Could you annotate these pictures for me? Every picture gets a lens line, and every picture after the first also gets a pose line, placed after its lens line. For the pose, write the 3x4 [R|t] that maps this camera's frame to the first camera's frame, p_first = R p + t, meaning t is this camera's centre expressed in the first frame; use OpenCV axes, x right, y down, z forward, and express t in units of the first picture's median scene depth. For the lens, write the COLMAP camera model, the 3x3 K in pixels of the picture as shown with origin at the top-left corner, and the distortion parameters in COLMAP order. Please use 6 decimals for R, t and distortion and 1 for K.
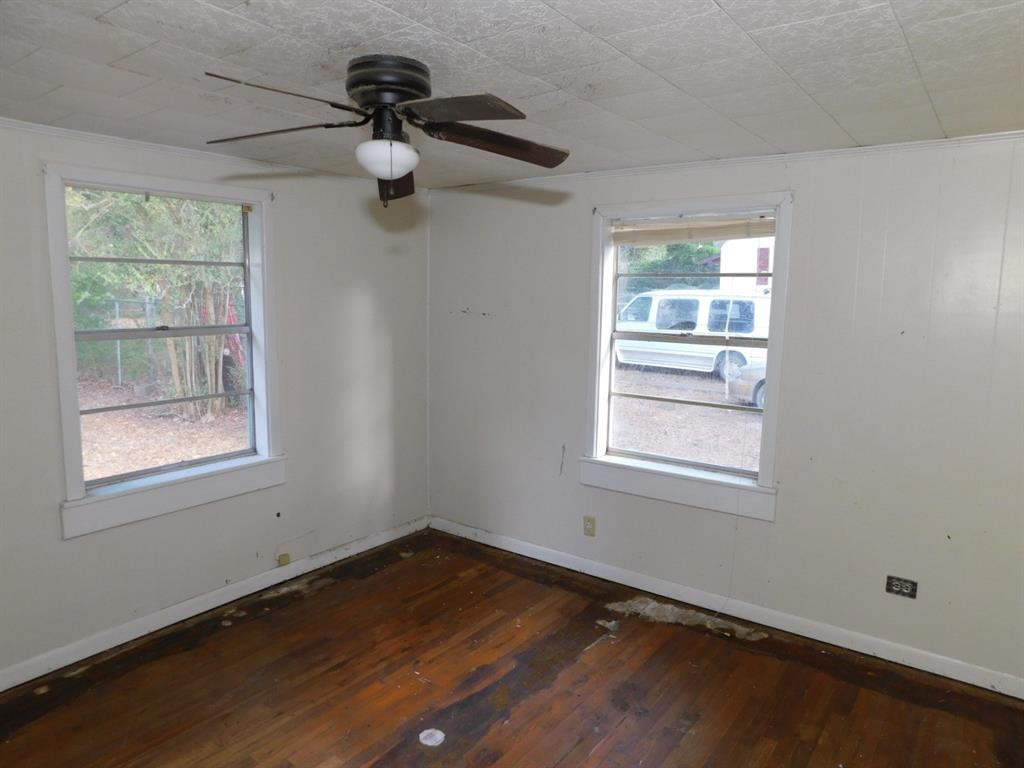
lens RADIAL K [[672.3, 0, 512.0], [0, 672.3, 384.0], [0, 0, 1]] dist [-0.071441, 0.048803]
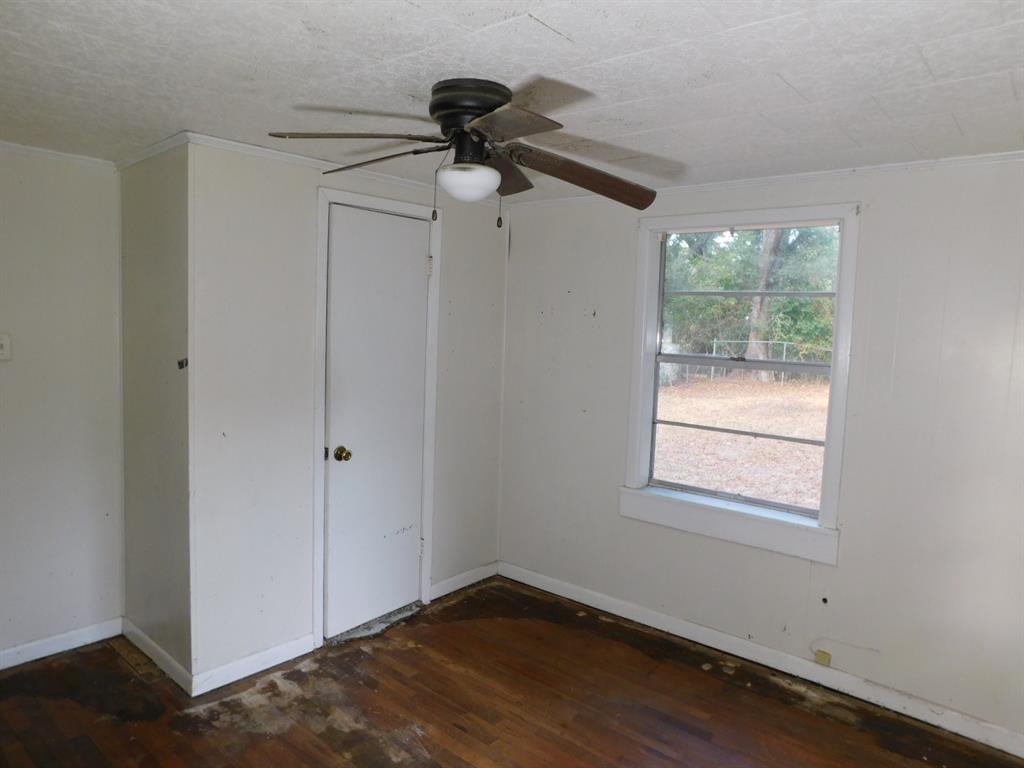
lens RADIAL K [[672.3, 0, 512.0], [0, 672.3, 384.0], [0, 0, 1]] dist [-0.071441, 0.048803]
pose [[-0.054000, 0.091833, -0.994309, 0.482658], [-0.167816, 0.980764, 0.099696, -0.084186], [0.984338, 0.172245, -0.037550, 0.669178]]
